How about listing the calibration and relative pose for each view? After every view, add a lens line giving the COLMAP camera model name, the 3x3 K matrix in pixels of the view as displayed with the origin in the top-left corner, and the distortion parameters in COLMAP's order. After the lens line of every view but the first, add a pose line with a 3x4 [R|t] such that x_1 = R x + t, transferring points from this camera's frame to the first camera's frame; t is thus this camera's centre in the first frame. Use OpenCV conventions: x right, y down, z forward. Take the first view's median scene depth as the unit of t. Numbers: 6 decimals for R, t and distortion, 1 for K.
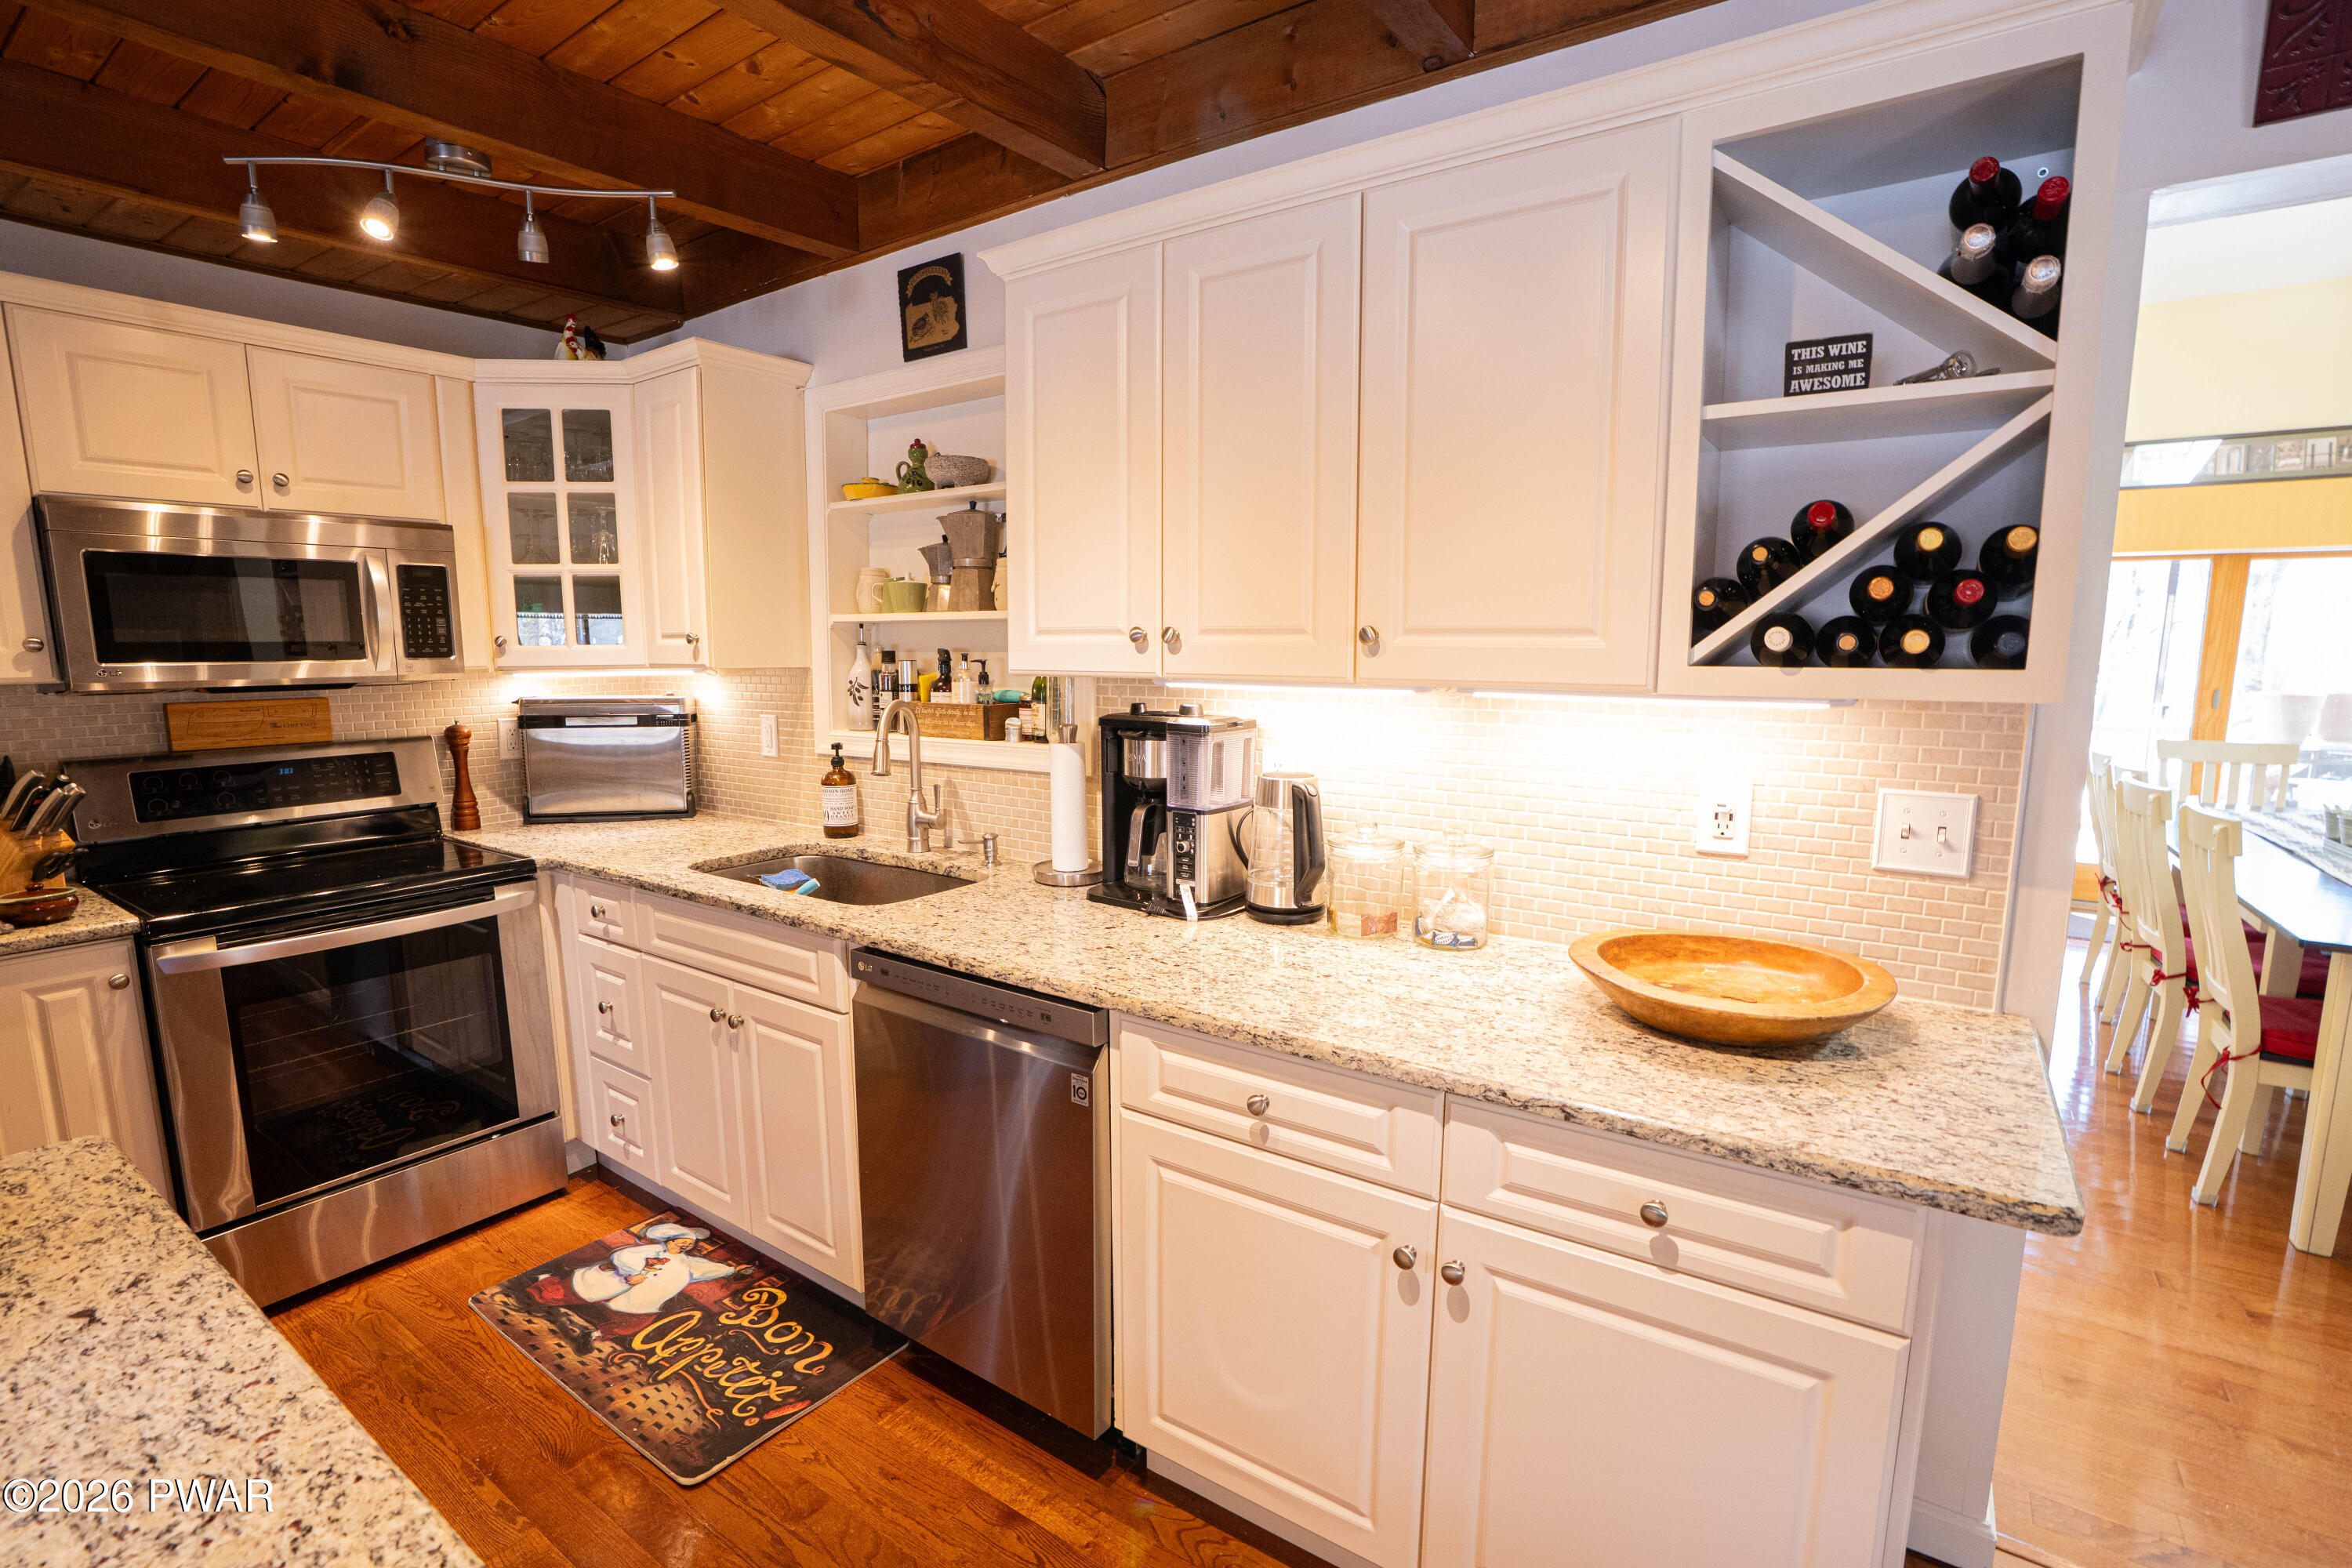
lens RADIAL K [[1079.0, 0, 1171.7], [0, 1079.0, 791.0], [0, 0, 1]] dist [-0.084089, 0.037292]
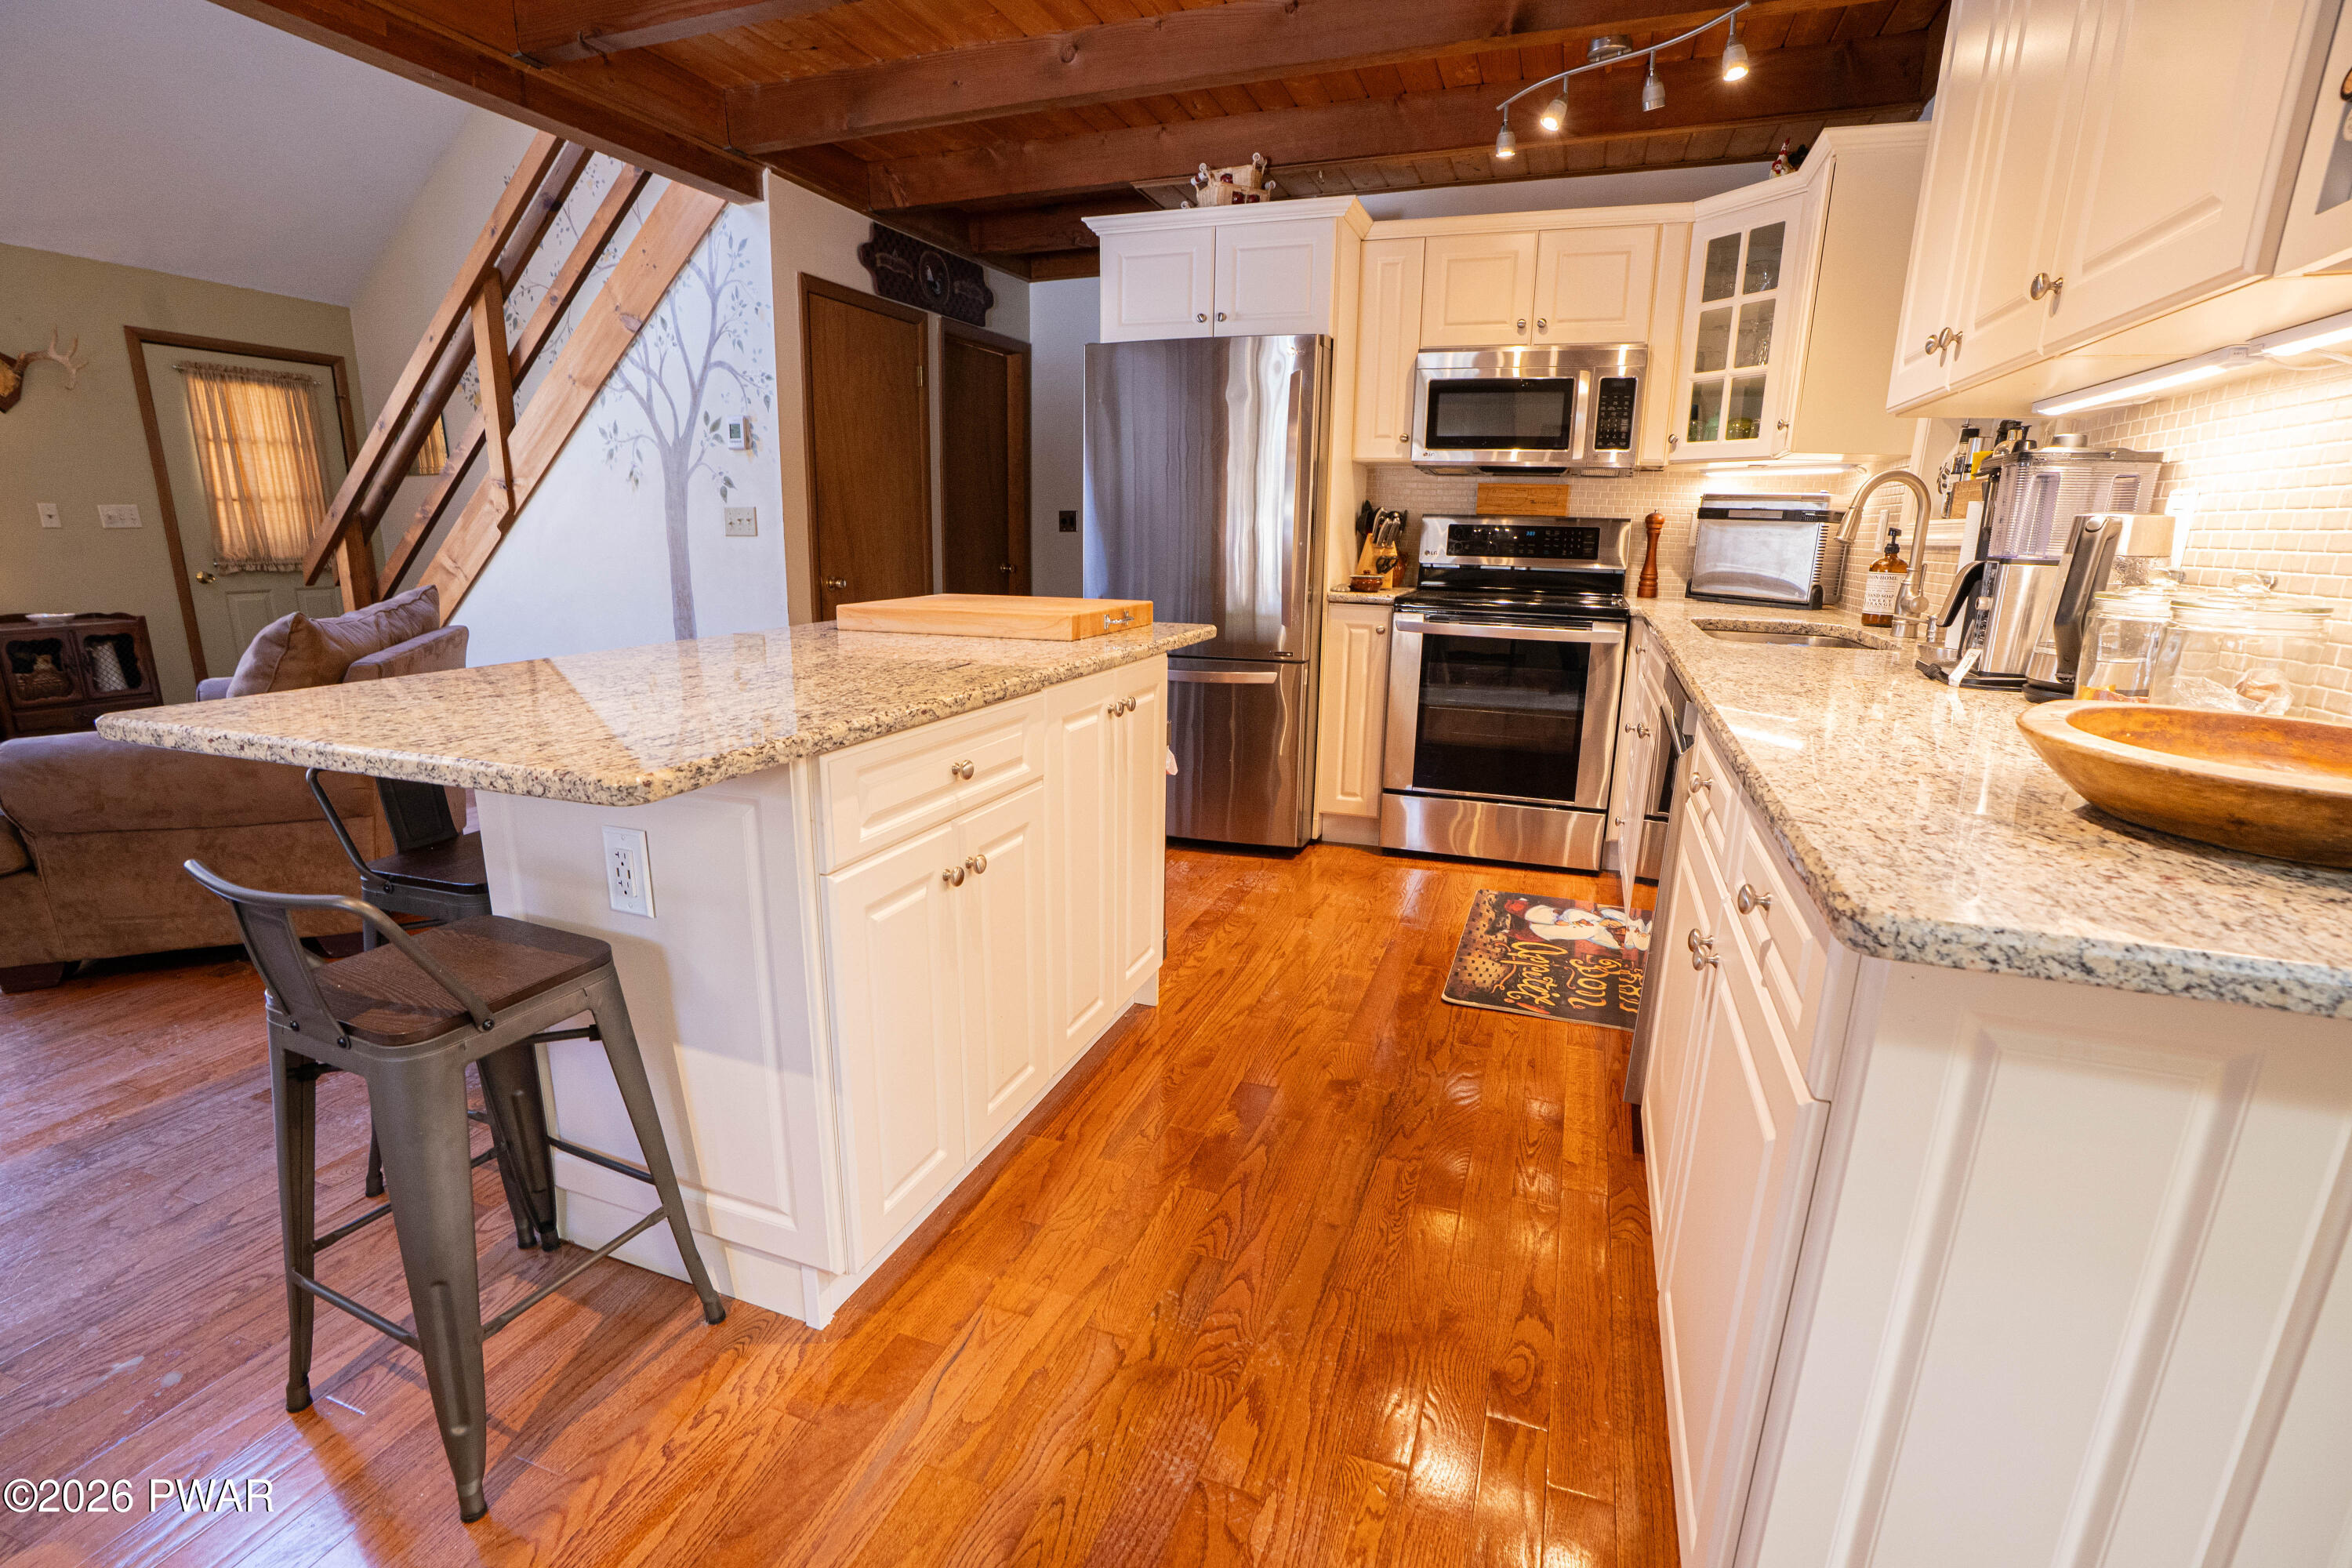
lens RADIAL K [[1079.0, 0, 1171.7], [0, 1079.0, 791.0], [0, 0, 1]] dist [-0.084089, 0.037292]
pose [[0.254887, 0.244742, -0.935486, 0.554075], [-0.147284, 0.965978, 0.212590, 0.095651], [0.955688, 0.083596, 0.282262, 0.144044]]
